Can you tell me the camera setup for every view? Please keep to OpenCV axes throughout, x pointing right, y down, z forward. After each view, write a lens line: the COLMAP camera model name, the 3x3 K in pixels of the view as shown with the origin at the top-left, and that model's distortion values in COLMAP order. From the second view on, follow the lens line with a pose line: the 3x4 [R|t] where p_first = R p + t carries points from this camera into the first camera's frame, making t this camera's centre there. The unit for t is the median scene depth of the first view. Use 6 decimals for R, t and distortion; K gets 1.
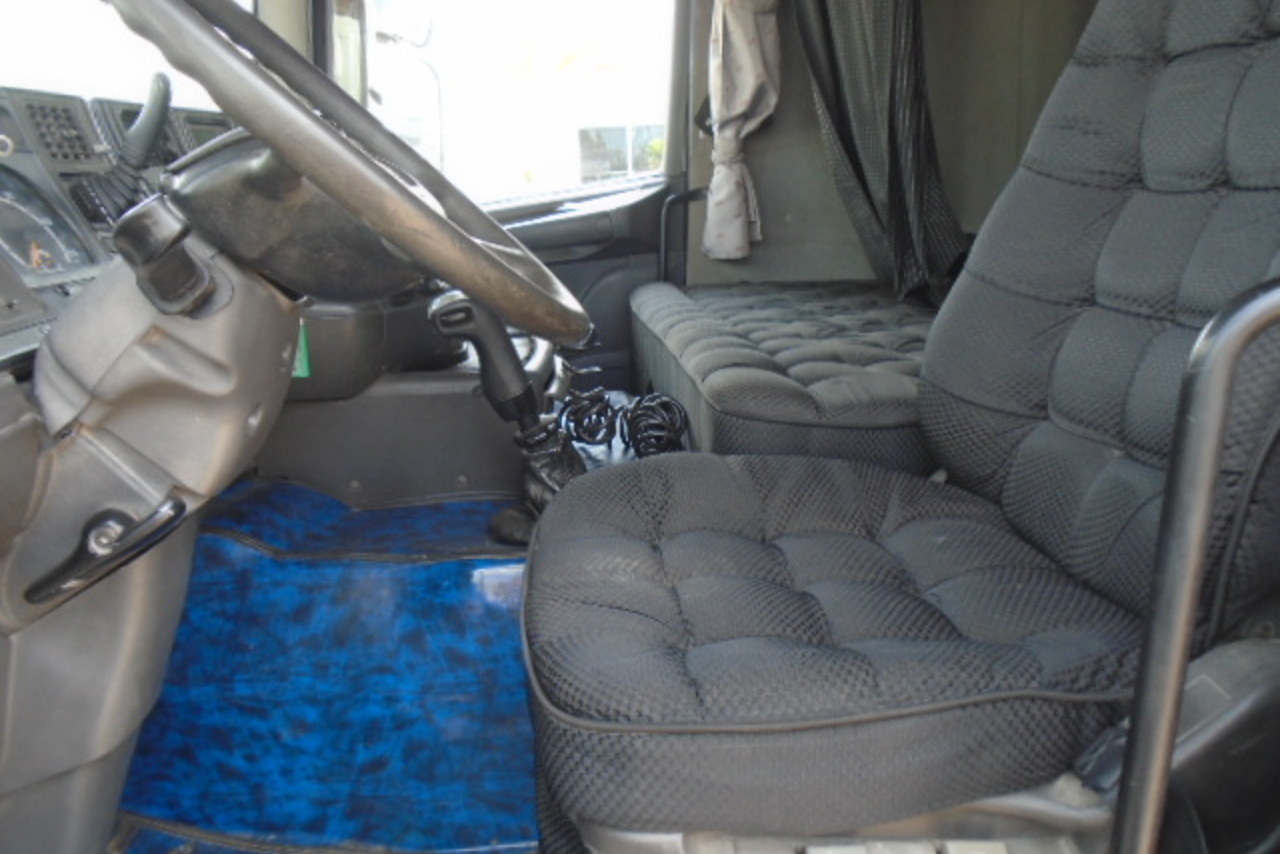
lens RADIAL K [[993.2, 0, 640.0], [0, 993.2, 427.0], [0, 0, 1]] dist [-0.004866, 0.004704]
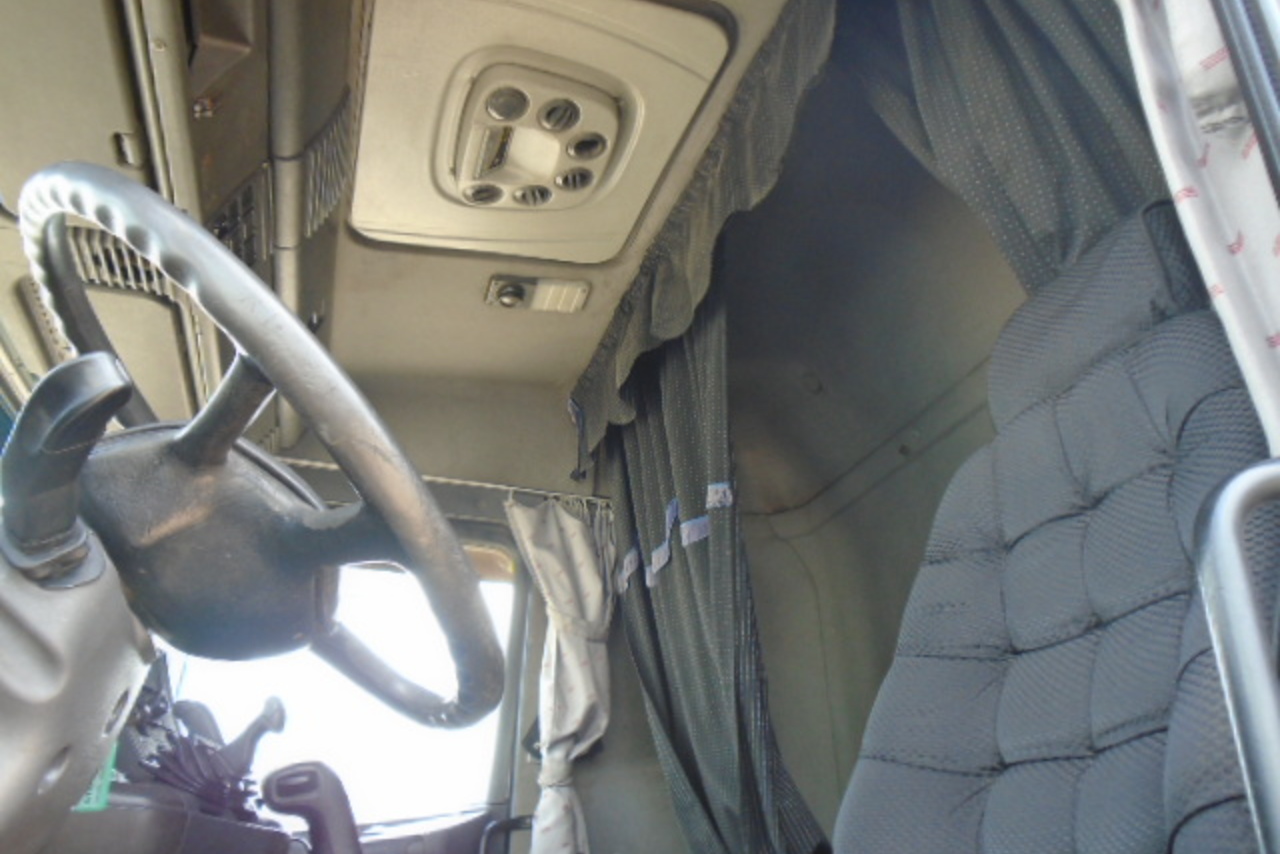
lens RADIAL K [[993.2, 0, 640.0], [0, 993.2, 427.0], [0, 0, 1]] dist [-0.004866, 0.004704]
pose [[0.979247, 0.104707, 0.173529, -0.035325], [0.033214, 0.761725, -0.647049, 0.094139], [-0.199932, 0.639384, 0.742439, 0.060257]]
